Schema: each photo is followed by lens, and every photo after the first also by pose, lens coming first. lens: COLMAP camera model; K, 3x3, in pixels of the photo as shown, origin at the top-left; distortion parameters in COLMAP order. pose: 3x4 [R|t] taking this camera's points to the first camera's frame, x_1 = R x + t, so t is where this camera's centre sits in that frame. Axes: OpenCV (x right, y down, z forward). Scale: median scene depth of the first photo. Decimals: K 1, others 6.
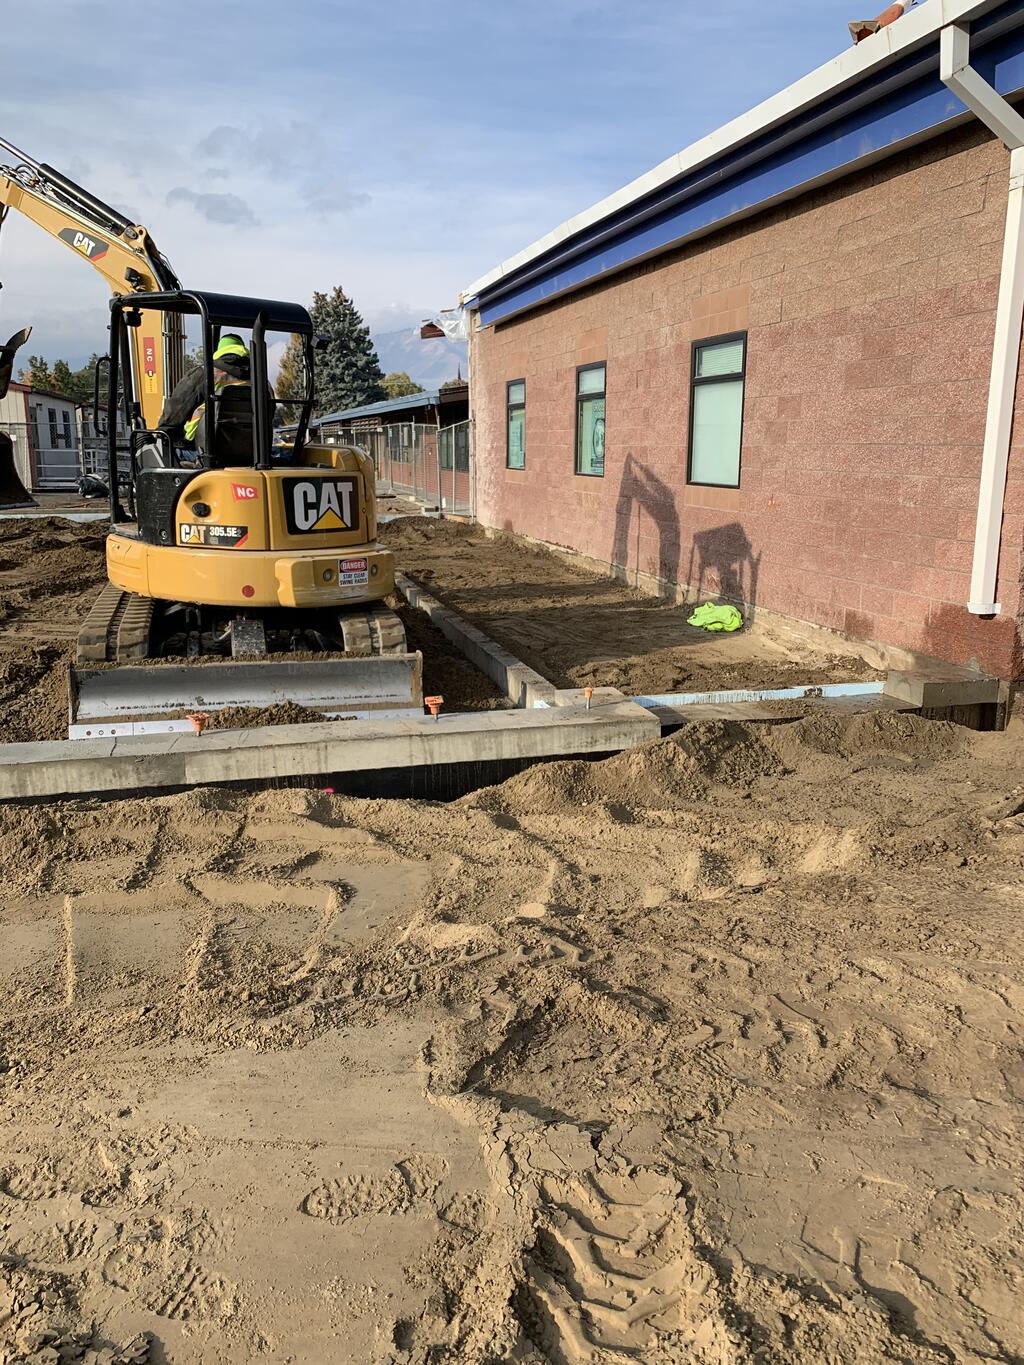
lens RADIAL K [[1046.7, 0, 526.0], [0, 1046.7, 670.8], [0, 0, 1]] dist [0.034881, -0.038262]
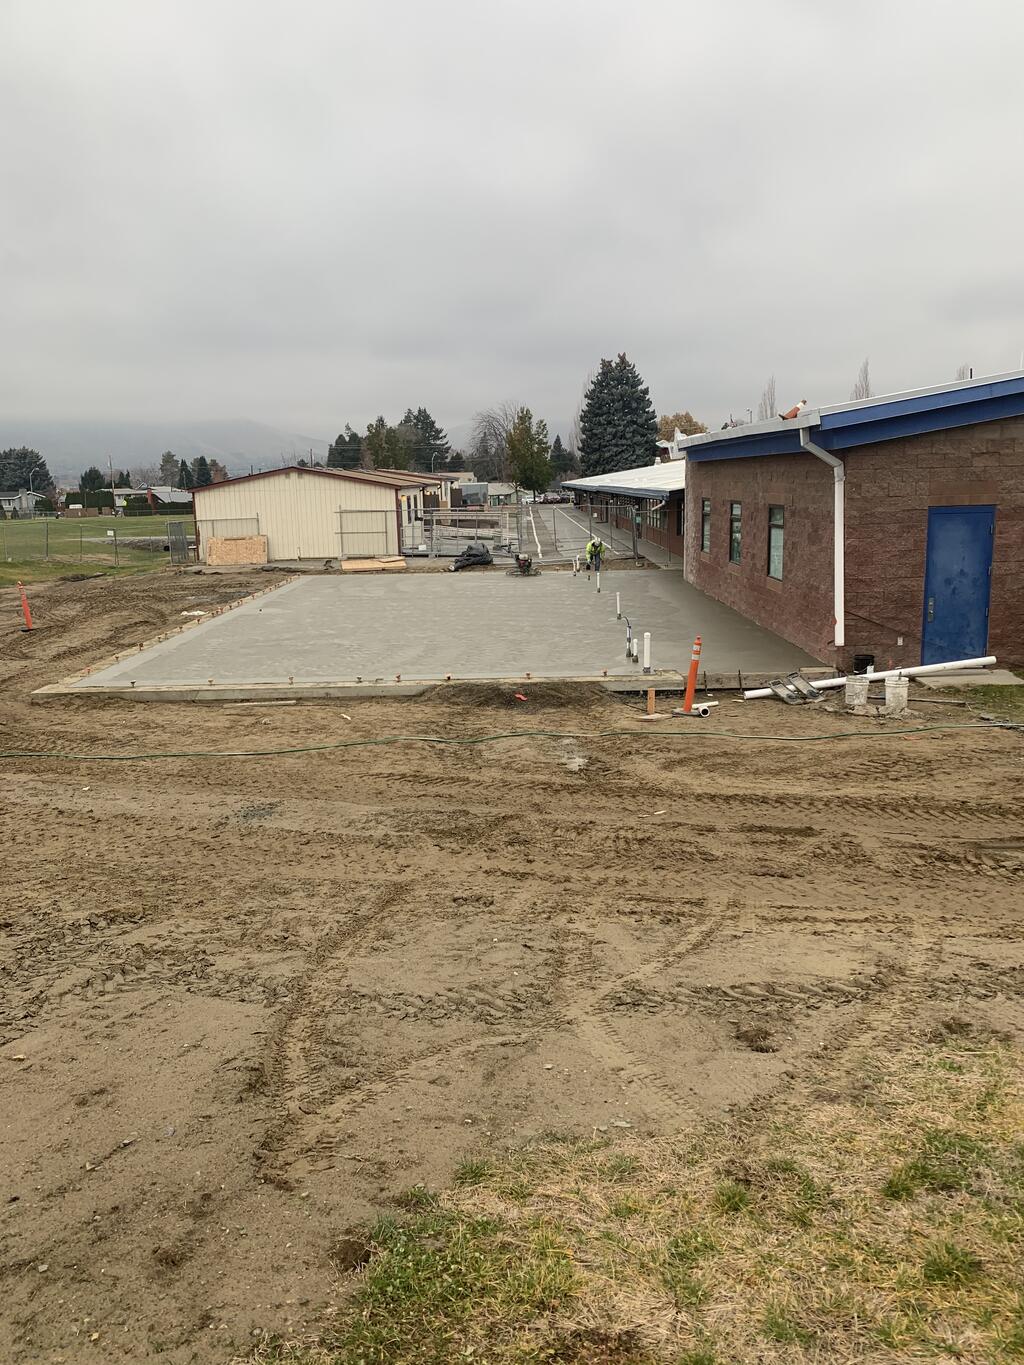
lens RADIAL K [[1046.7, 0, 536.5], [0, 1046.7, 688.9], [0, 0, 1]] dist [0.034881, -0.038262]
pose [[0.967158, 0.025363, -0.252909, 0.224200], [-0.028650, 0.999546, -0.009321, 0.052929], [0.252558, 0.016261, 0.967445, -0.902832]]
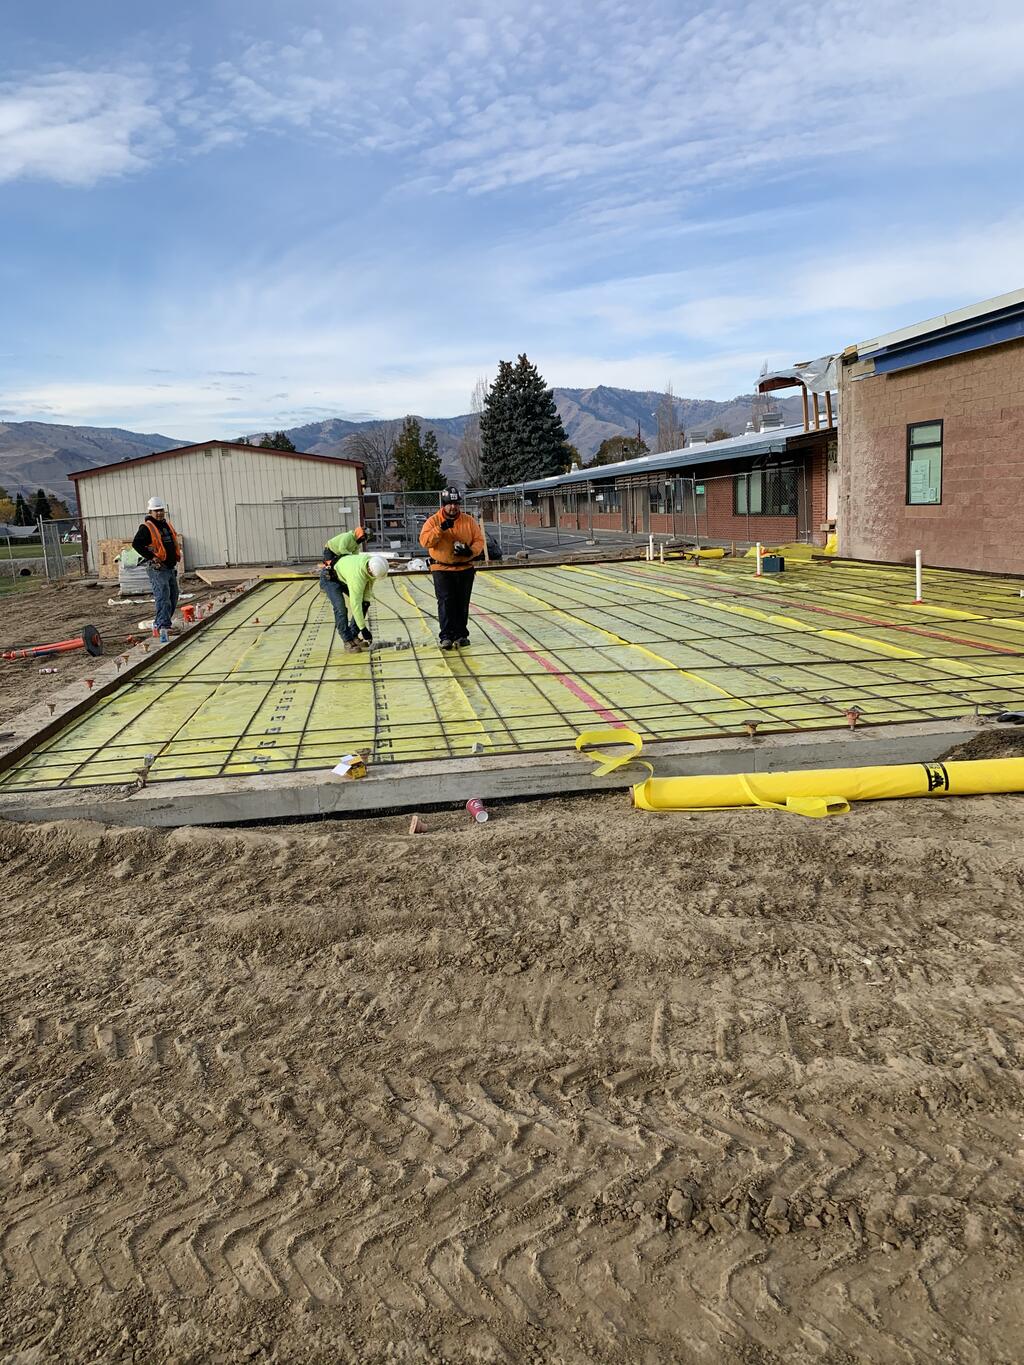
lens RADIAL K [[1046.7, 0, 523.6], [0, 1046.7, 707.3], [0, 0, 1]] dist [0.034881, -0.038262]
pose [[0.990252, -0.027447, -0.136558, -0.403443], [0.024802, 0.999471, -0.021030, 0.037788], [0.137063, 0.017438, 0.990409, -0.162303]]
